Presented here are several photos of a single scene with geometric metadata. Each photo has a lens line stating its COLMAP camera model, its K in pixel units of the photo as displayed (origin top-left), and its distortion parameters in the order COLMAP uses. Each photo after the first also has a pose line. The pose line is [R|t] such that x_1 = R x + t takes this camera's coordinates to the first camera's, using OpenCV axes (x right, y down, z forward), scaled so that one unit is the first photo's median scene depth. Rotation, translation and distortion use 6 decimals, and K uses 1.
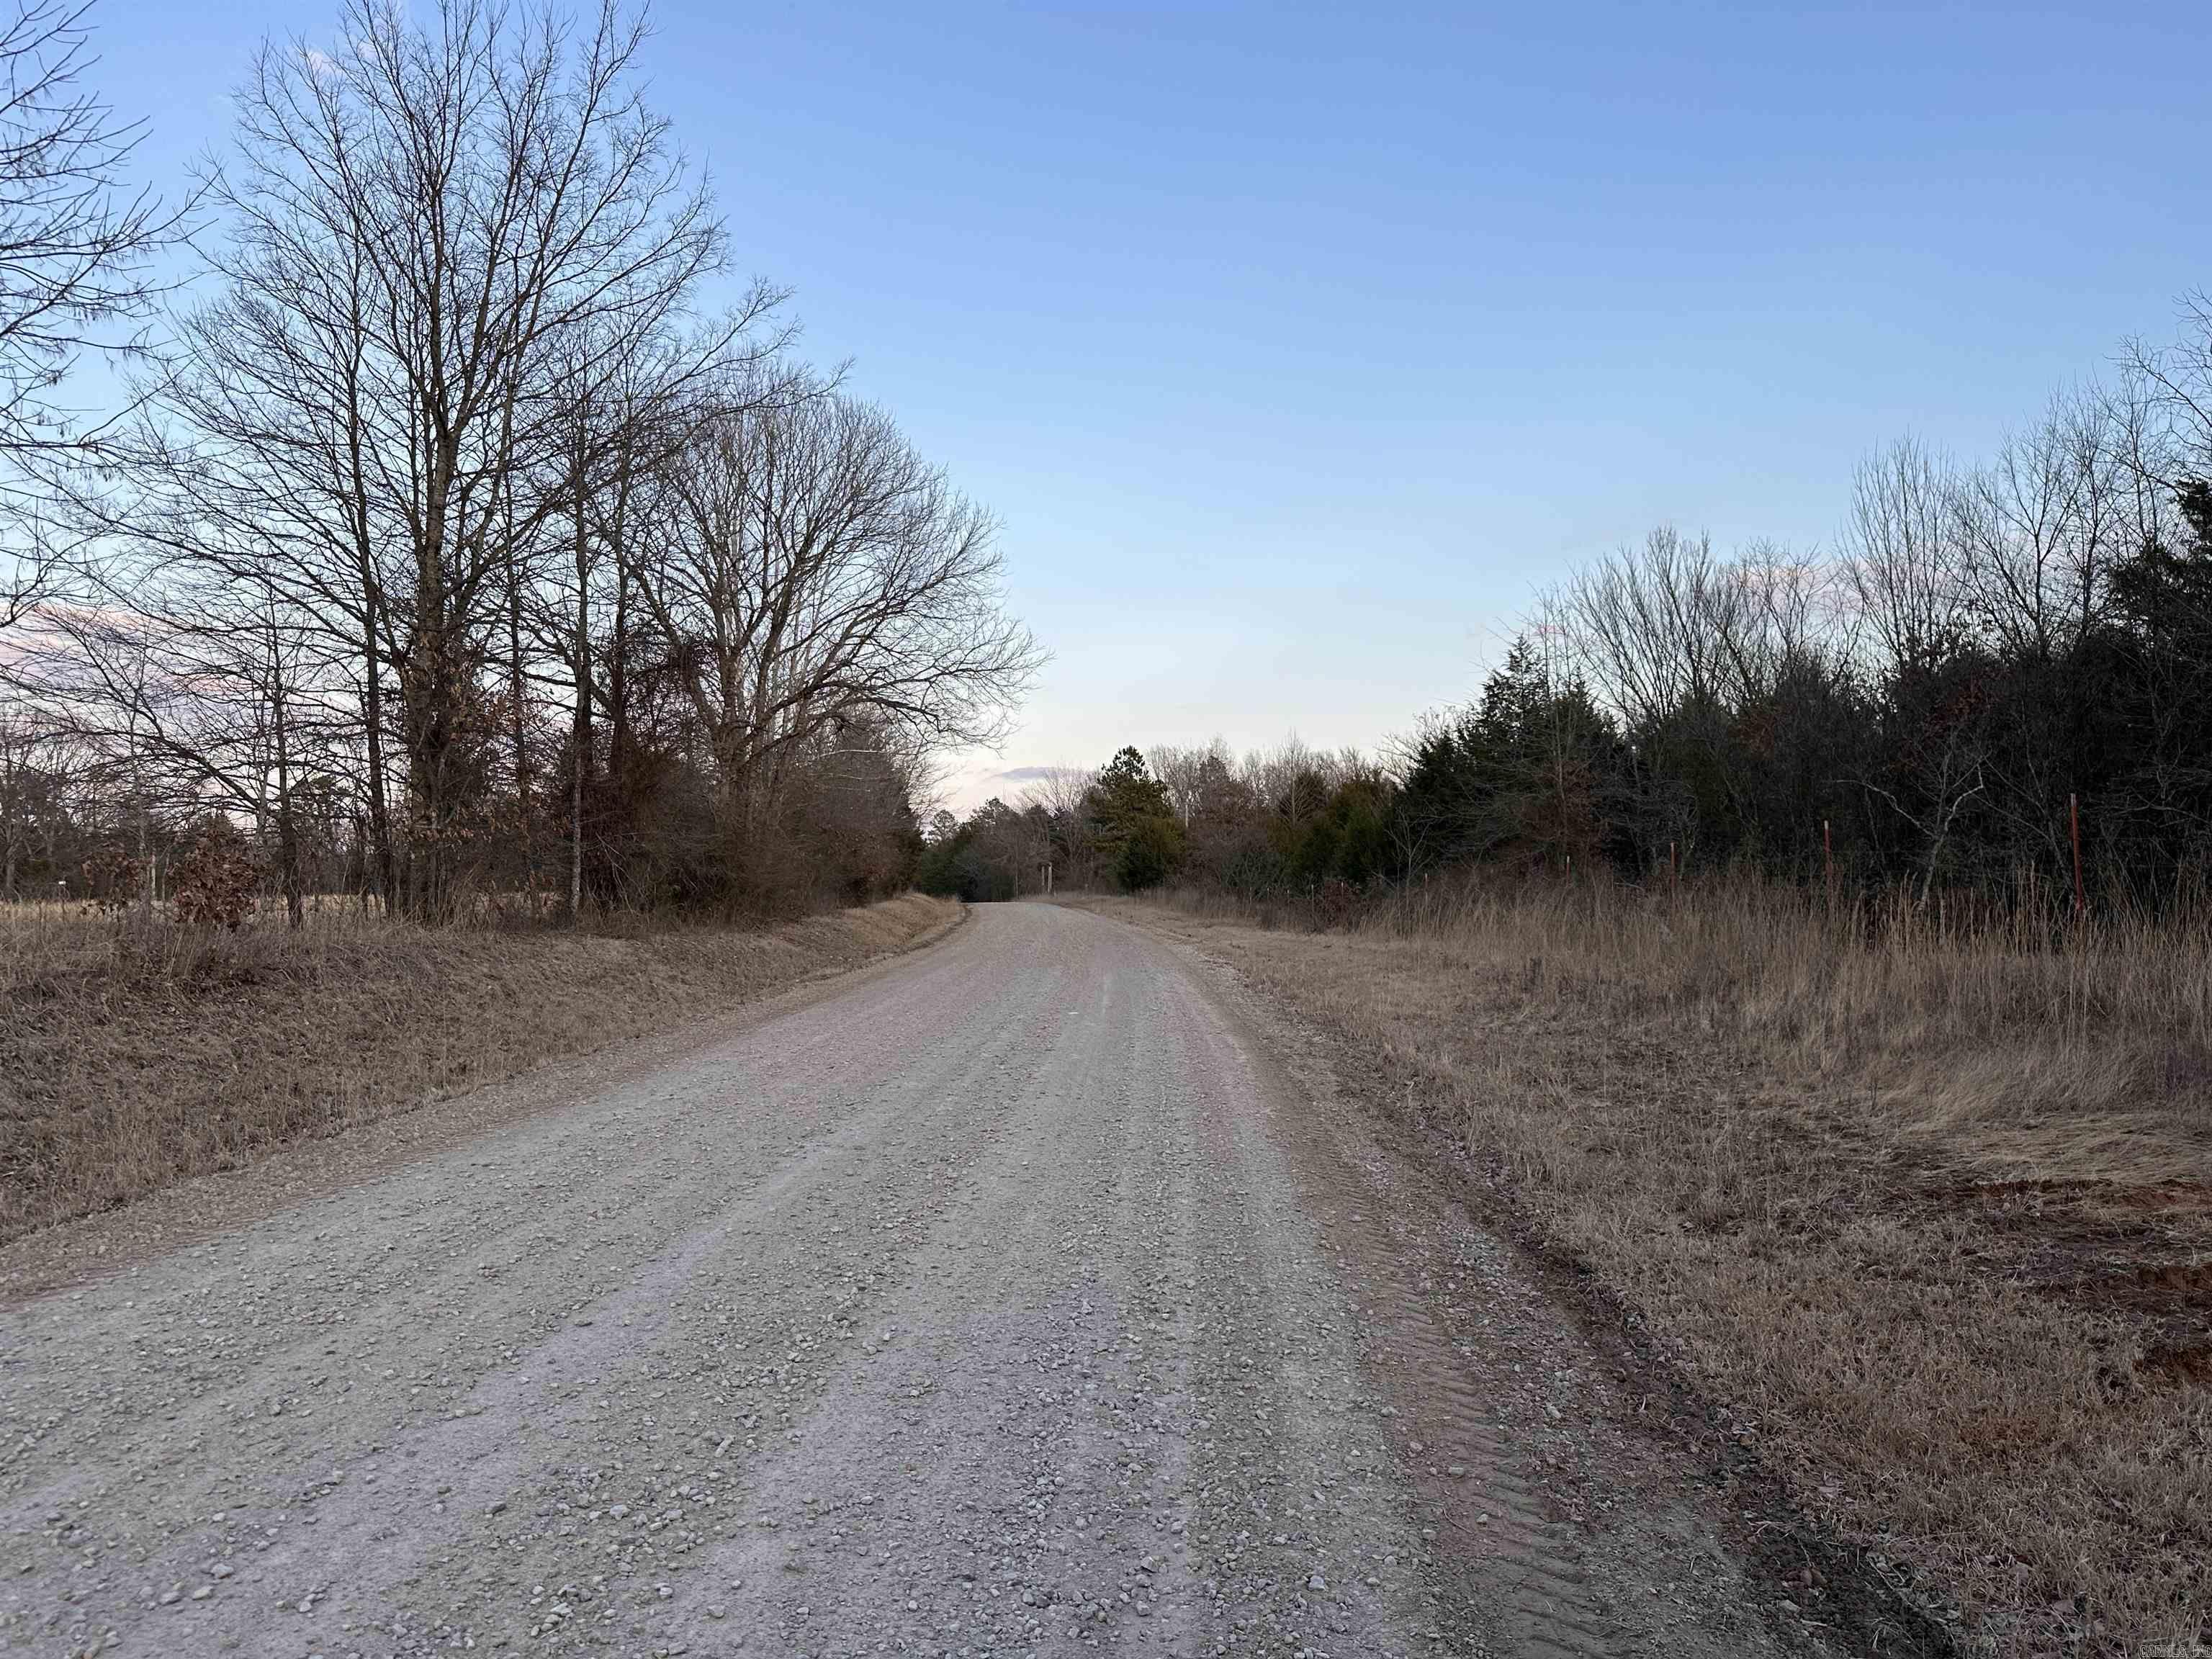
lens RADIAL K [[1551.1, 0, 1113.5], [0, 1551.1, 838.5], [0, 0, 1]] dist [0.001455, -0.019157]
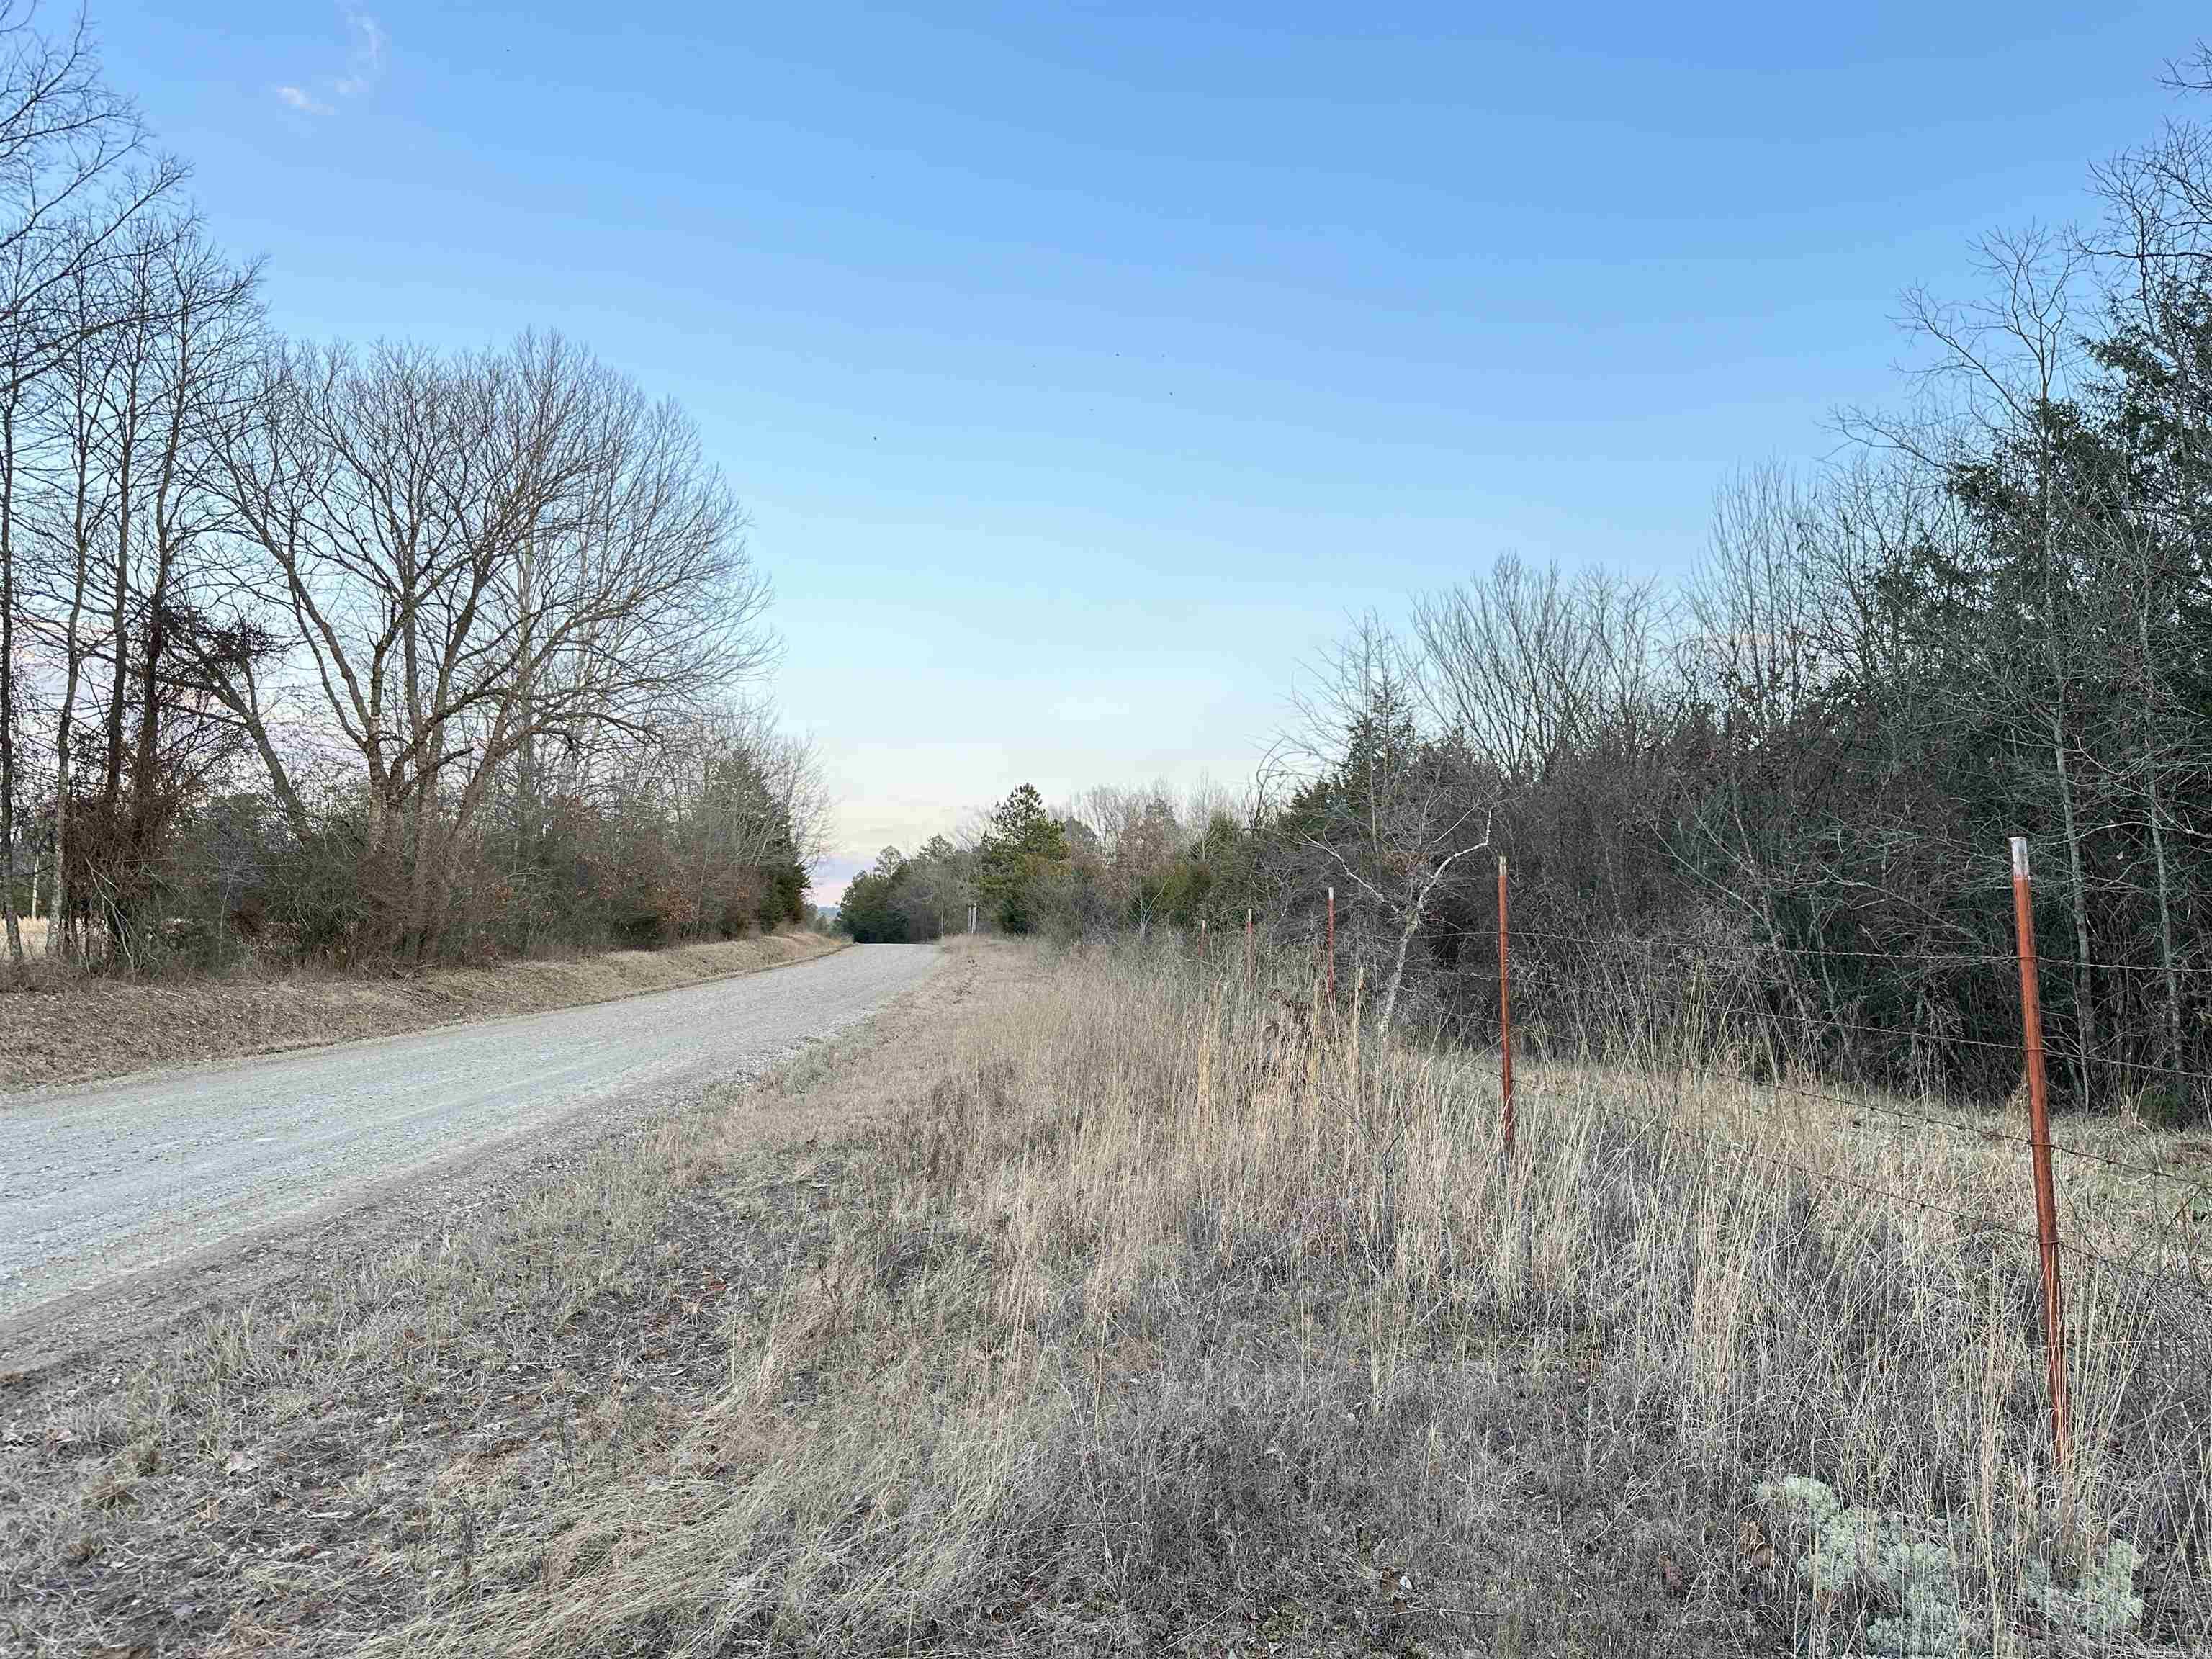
lens RADIAL K [[1551.1, 0, 1098.6], [0, 1551.1, 839.2], [0, 0, 1]] dist [0.001455, -0.019157]
pose [[0.999603, 0.028060, 0.002574, 0.092005], [-0.027985, 0.999276, -0.025757, -0.003943], [-0.003295, 0.025675, 0.999665, 0.079989]]
